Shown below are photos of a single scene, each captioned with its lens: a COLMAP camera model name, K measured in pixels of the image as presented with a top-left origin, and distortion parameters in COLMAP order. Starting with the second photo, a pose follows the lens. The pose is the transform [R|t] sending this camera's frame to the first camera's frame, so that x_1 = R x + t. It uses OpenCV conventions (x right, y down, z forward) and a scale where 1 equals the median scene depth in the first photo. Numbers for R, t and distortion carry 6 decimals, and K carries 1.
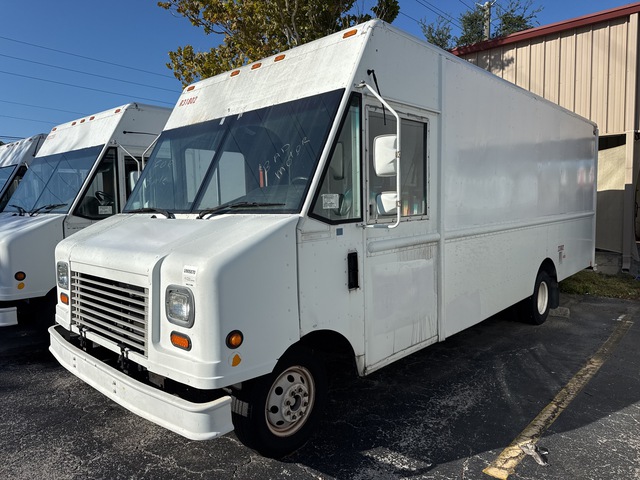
lens RADIAL K [[453.9, 0, 314.0], [0, 453.9, 241.2], [0, 0, 1]] dist [0.020039, -0.005120]
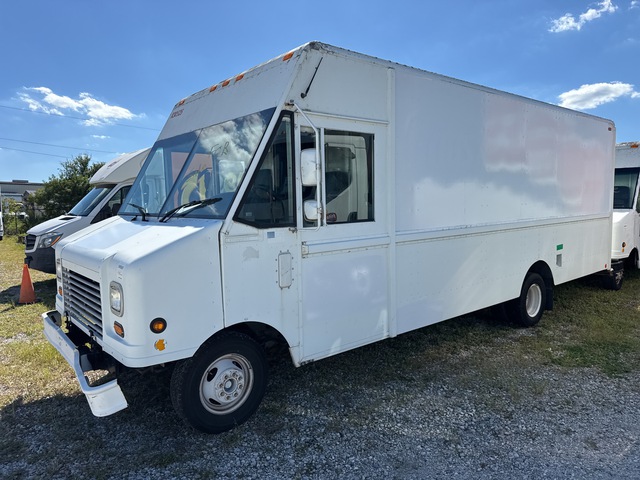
lens RADIAL K [[453.9, 0, 323.1], [0, 453.9, 240.9], [0, 0, 1]] dist [0.020039, -0.005120]
pose [[0.994166, 0.014199, -0.106918, 0.303281], [-0.013479, 0.999881, 0.007454, -0.016378], [0.107011, -0.005969, 0.994240, -0.100790]]
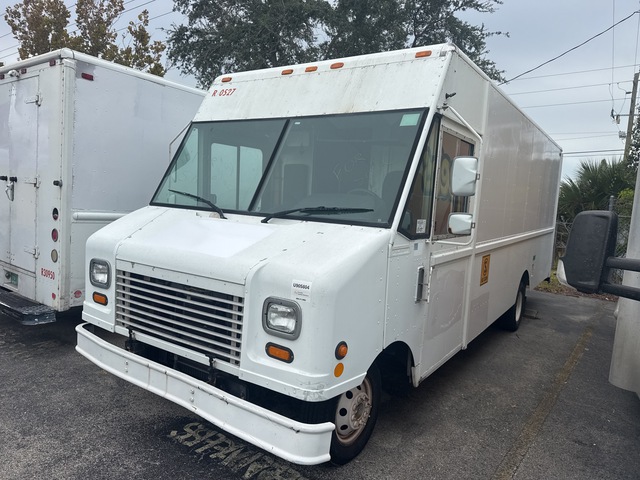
lens RADIAL K [[453.9, 0, 324.2], [0, 453.9, 239.6], [0, 0, 1]] dist [0.020039, -0.005120]
pose [[0.983972, 0.062473, 0.167021, -0.315508], [-0.065706, 0.997742, 0.013898, -0.038475], [-0.165776, -0.024650, 0.985855, 0.014022]]
